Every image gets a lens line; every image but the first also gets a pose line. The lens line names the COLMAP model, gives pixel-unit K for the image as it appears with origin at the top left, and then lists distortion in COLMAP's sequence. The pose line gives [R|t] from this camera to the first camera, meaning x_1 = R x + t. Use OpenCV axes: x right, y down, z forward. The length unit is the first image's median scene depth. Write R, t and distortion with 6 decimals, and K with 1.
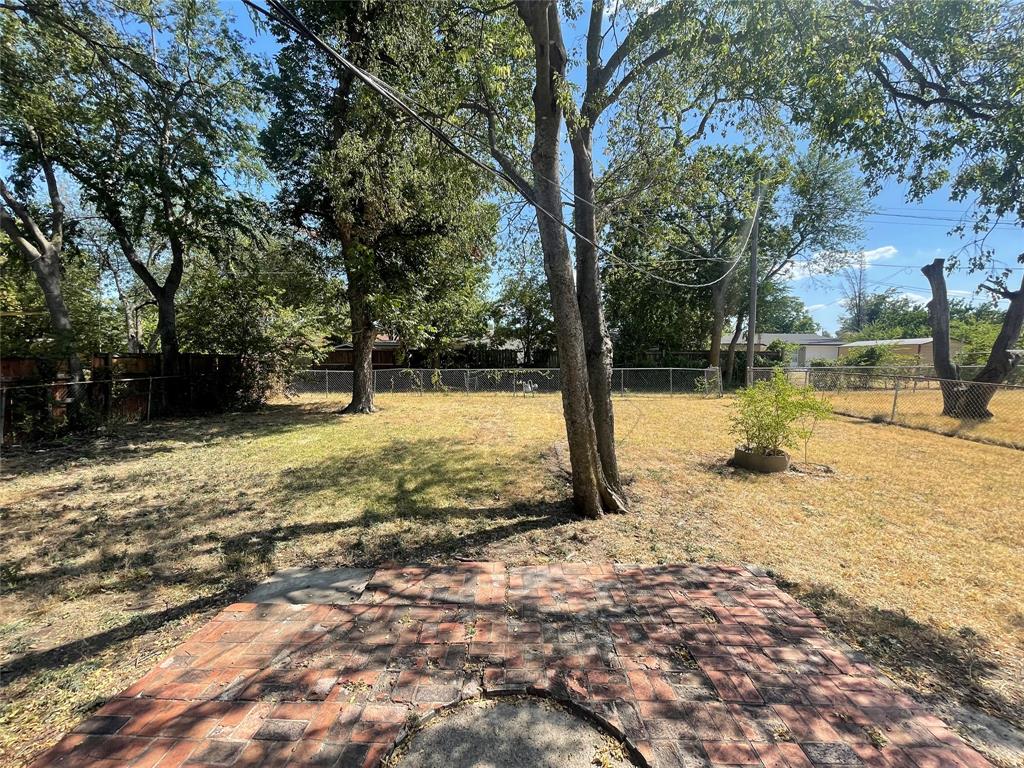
lens RADIAL K [[414.8, 0, 508.3], [0, 414.8, 385.3], [0, 0, 1]] dist [-0.000584, 0.000226]
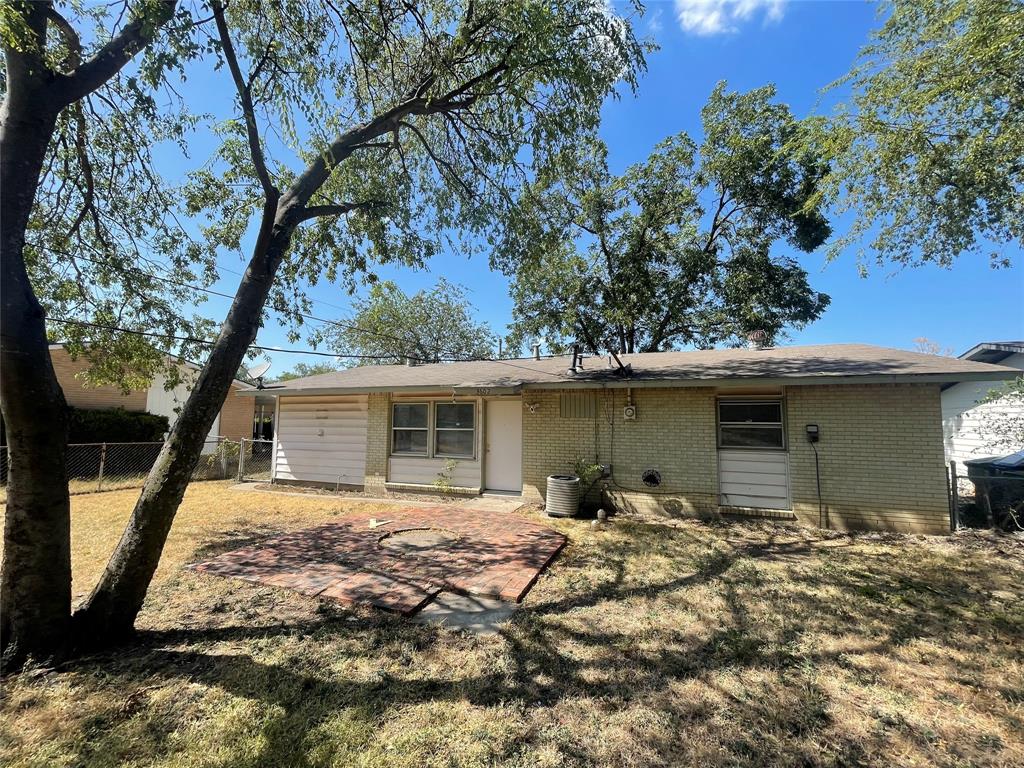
lens RADIAL K [[414.8, 0, 508.3], [0, 414.8, 385.3], [0, 0, 1]] dist [-0.000584, 0.000226]
pose [[-0.944440, 0.017402, 0.328224, -1.131100], [0.004521, 0.999191, -0.039967, -0.150550], [-0.328653, -0.036262, -0.943754, 2.414535]]
